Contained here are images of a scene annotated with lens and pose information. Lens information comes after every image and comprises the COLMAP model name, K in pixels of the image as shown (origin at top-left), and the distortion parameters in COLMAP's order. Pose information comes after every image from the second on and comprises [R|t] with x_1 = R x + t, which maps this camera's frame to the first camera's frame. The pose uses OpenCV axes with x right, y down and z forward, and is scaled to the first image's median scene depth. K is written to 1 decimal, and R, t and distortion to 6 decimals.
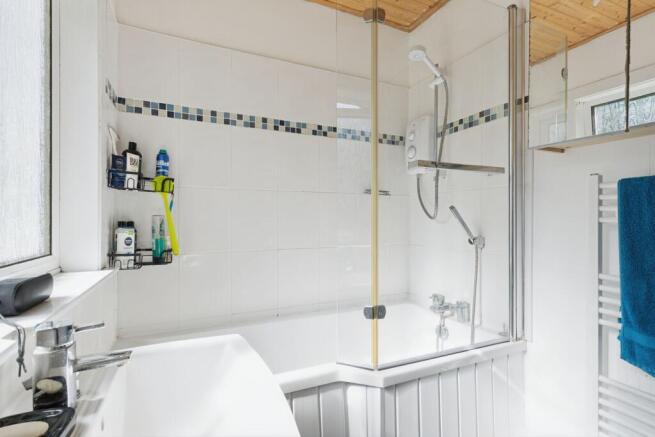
lens RADIAL K [[314.3, 0, 328.4], [0, 314.3, 217.9], [0, 0, 1]] dist [0.006259, -0.001077]
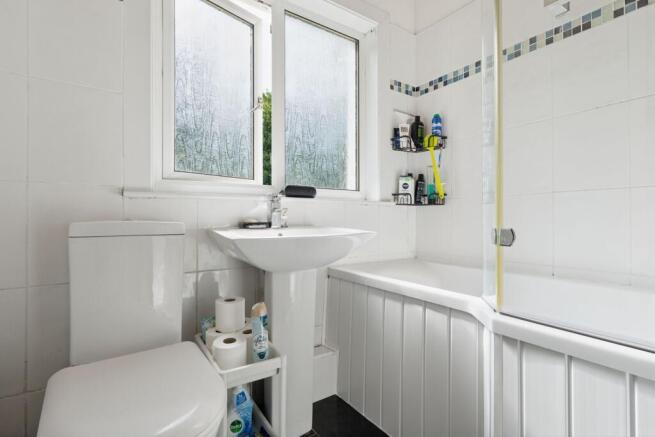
lens RADIAL K [[314.3, 0, 328.4], [0, 314.3, 218.9], [0, 0, 1]] dist [0.006259, -0.001077]
pose [[0.167599, -0.003001, -0.985851, 0.635926], [0.001921, 0.999994, -0.002717, 0.202213], [0.985853, -0.001439, 0.167604, 0.364550]]
